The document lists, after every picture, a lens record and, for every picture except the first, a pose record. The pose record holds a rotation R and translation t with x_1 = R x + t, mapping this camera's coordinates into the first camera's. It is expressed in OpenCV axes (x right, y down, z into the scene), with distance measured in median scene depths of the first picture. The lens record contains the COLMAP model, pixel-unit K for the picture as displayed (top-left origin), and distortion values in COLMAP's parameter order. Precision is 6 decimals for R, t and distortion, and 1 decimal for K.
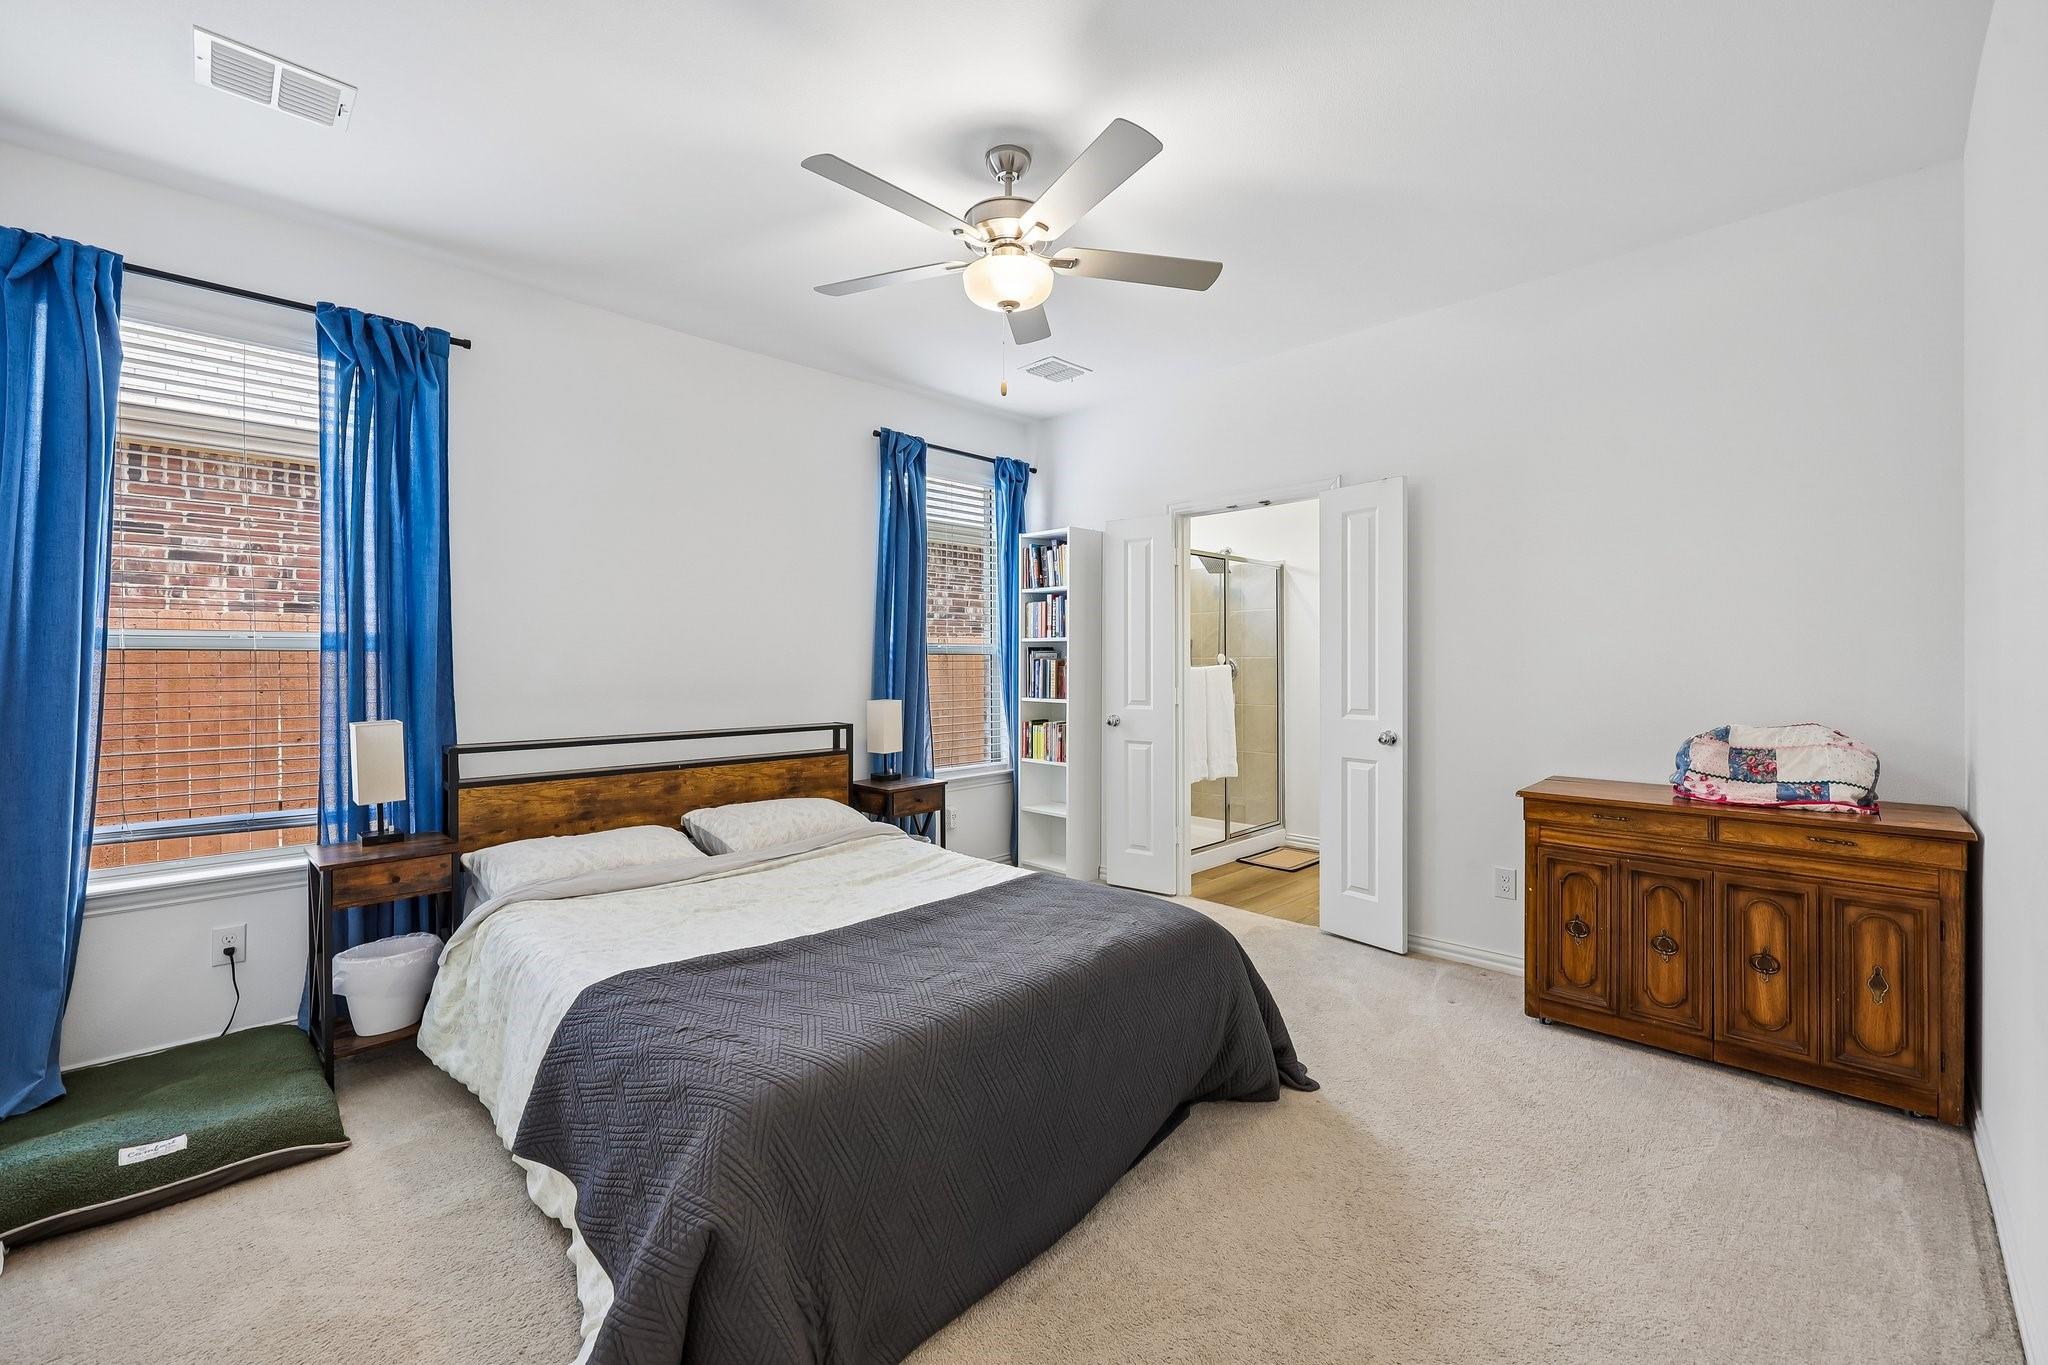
lens RADIAL K [[840.0, 0, 1024.5], [0, 840.0, 668.6], [0, 0, 1]] dist [-0.000094, 0.000101]
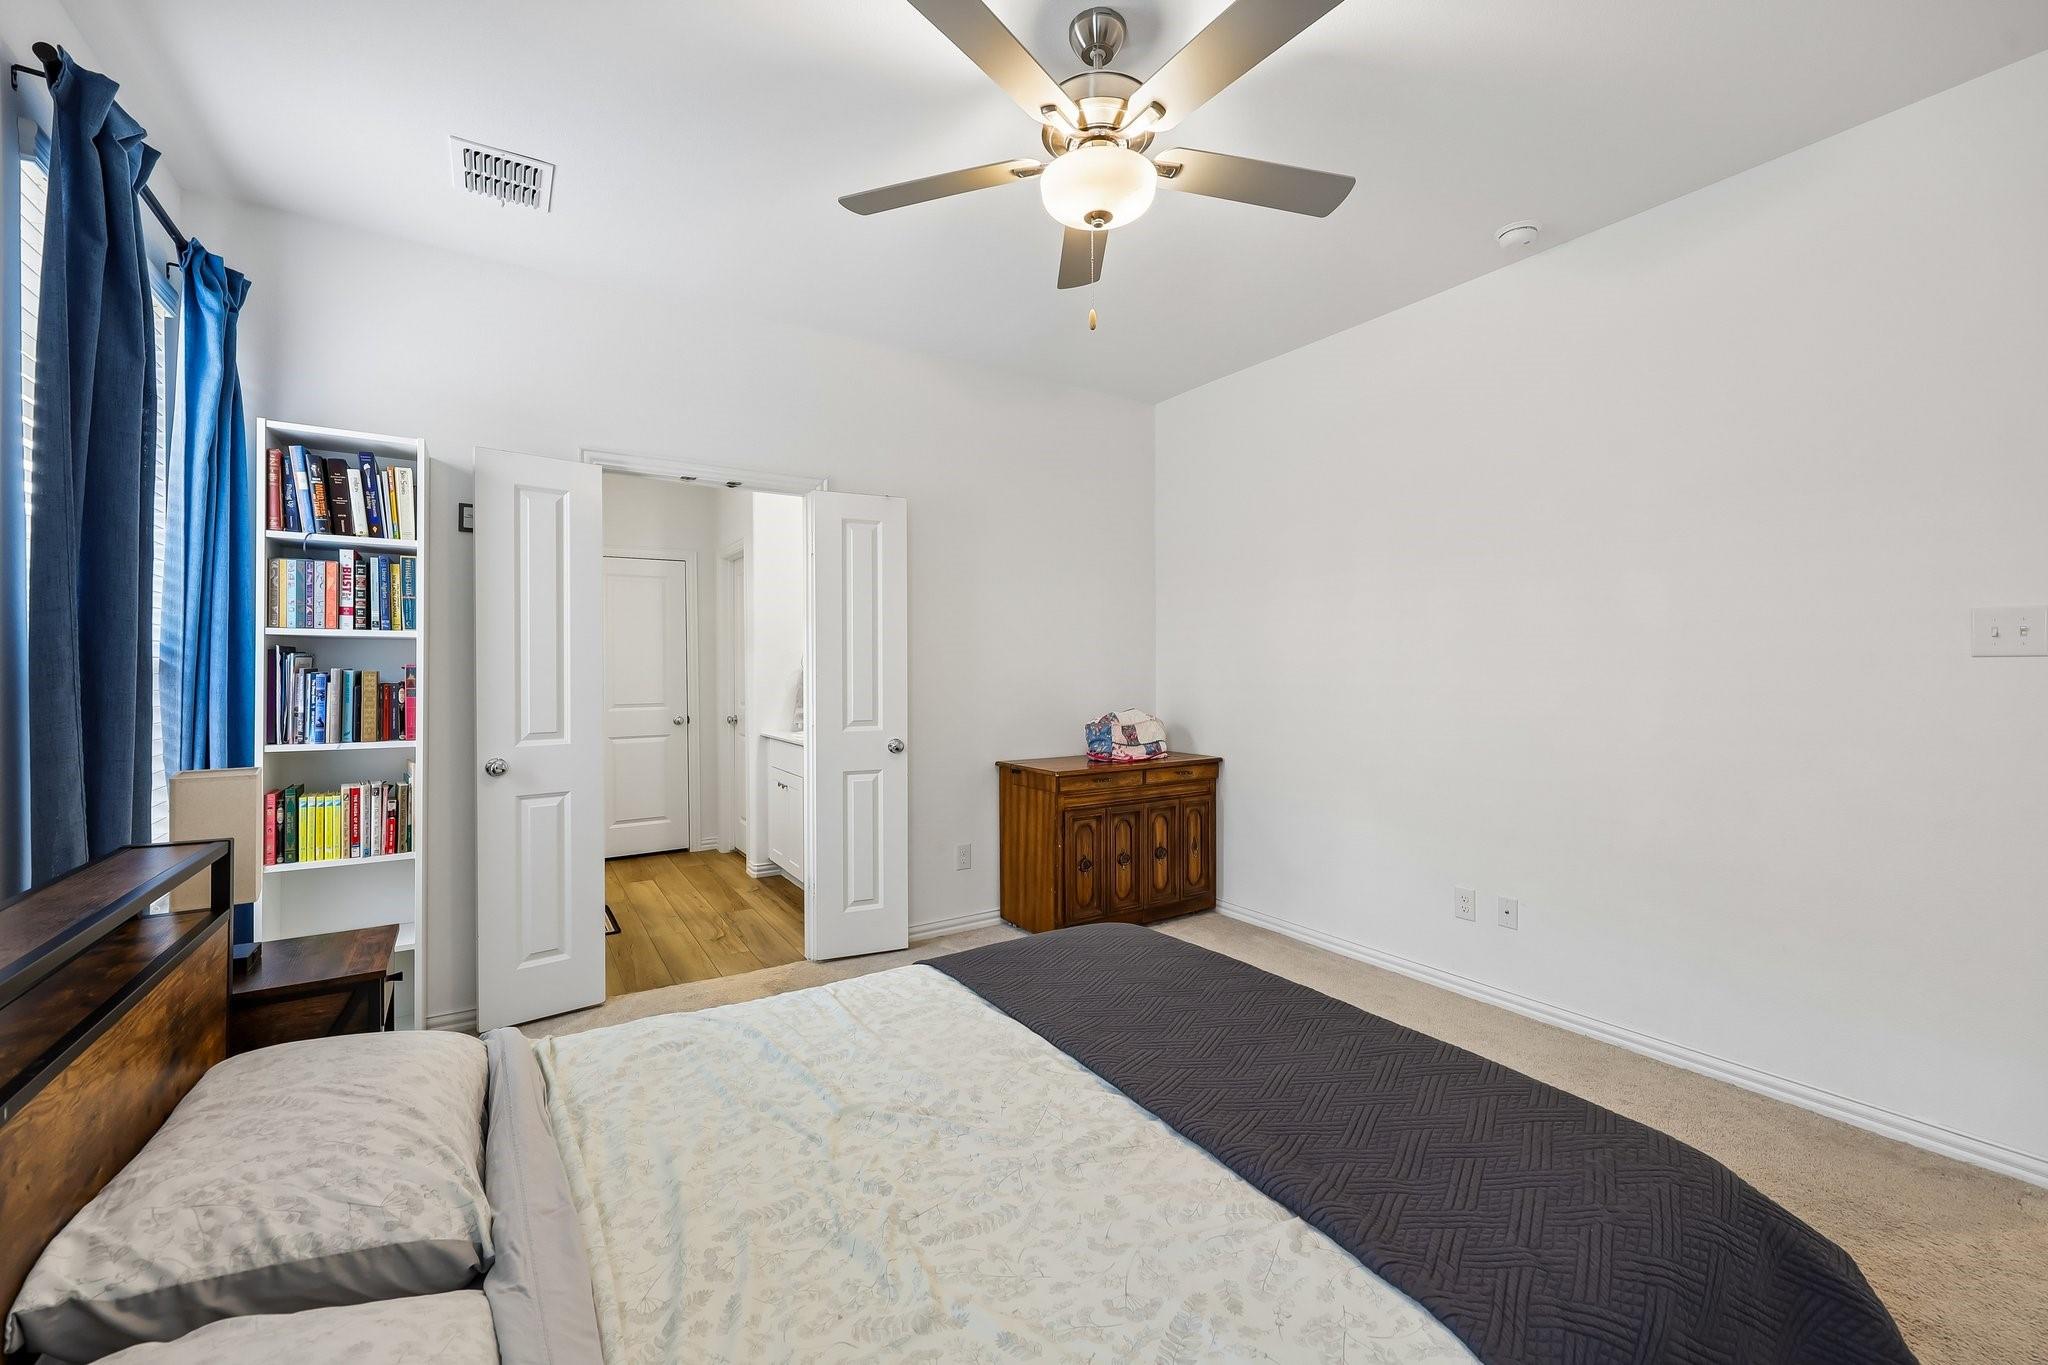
lens RADIAL K [[830.4, 0, 1035.9], [0, 830.4, 673.0], [0, 0, 1]] dist [-0.000041, -0.000193]
pose [[0.209039, -0.000646, 0.977907, -0.540847], [0.011380, 0.999934, -0.001772, -0.003887], [-0.977841, 0.011499, 0.209033, 0.615991]]
